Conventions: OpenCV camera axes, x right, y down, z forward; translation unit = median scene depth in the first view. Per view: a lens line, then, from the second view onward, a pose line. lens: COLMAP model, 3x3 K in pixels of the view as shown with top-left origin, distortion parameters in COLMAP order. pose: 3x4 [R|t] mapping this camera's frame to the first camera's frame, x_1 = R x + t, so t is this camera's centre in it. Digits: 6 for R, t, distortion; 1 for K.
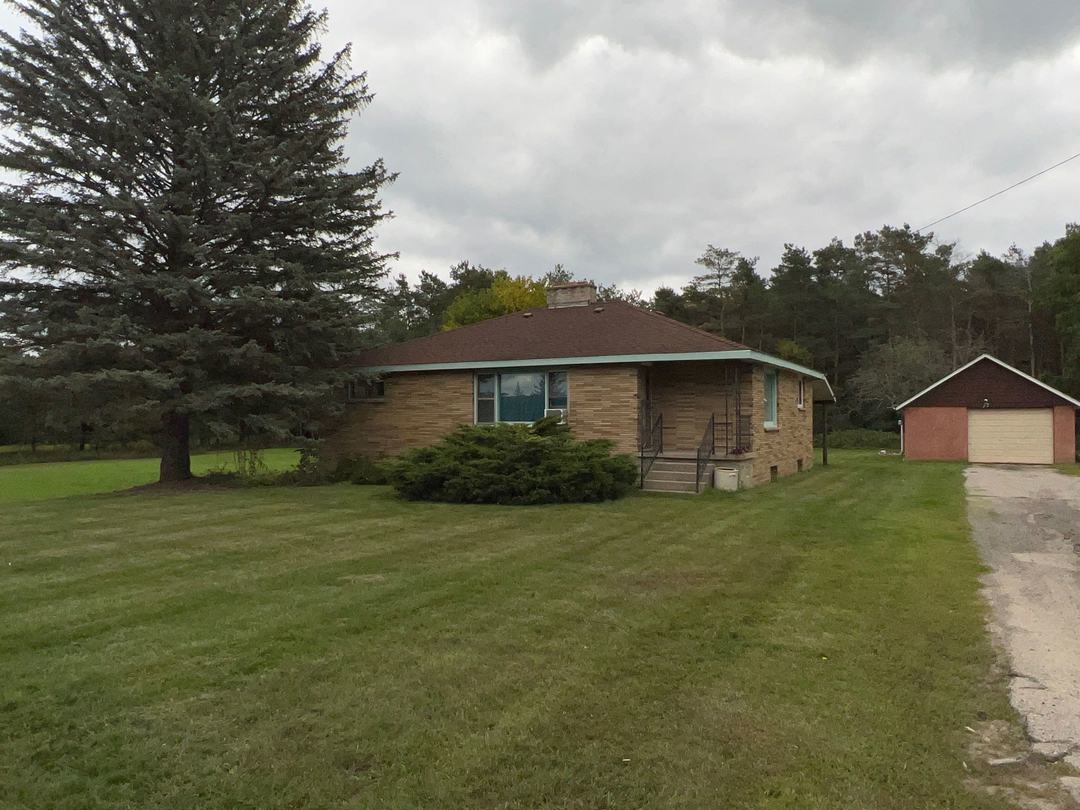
lens RADIAL K [[870.4, 0, 546.6], [0, 870.4, 406.6], [0, 0, 1]] dist [-0.024017, 0.005104]
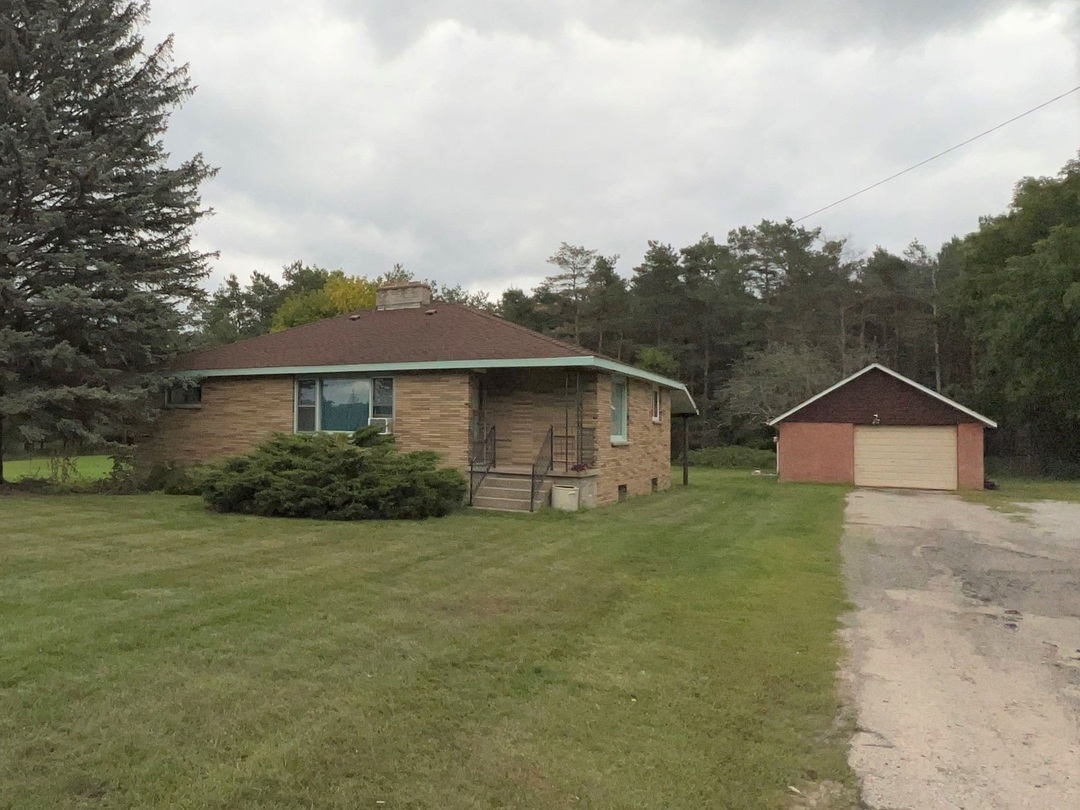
lens RADIAL K [[906.9, 0, 534.1], [0, 906.9, 405.3], [0, 0, 1]] dist [-0.012689, -0.015331]
pose [[0.995325, 0.013322, -0.095660, 0.274099], [-0.014826, 0.999777, -0.015029, 0.001321], [0.095439, 0.016377, 0.995301, 0.049094]]
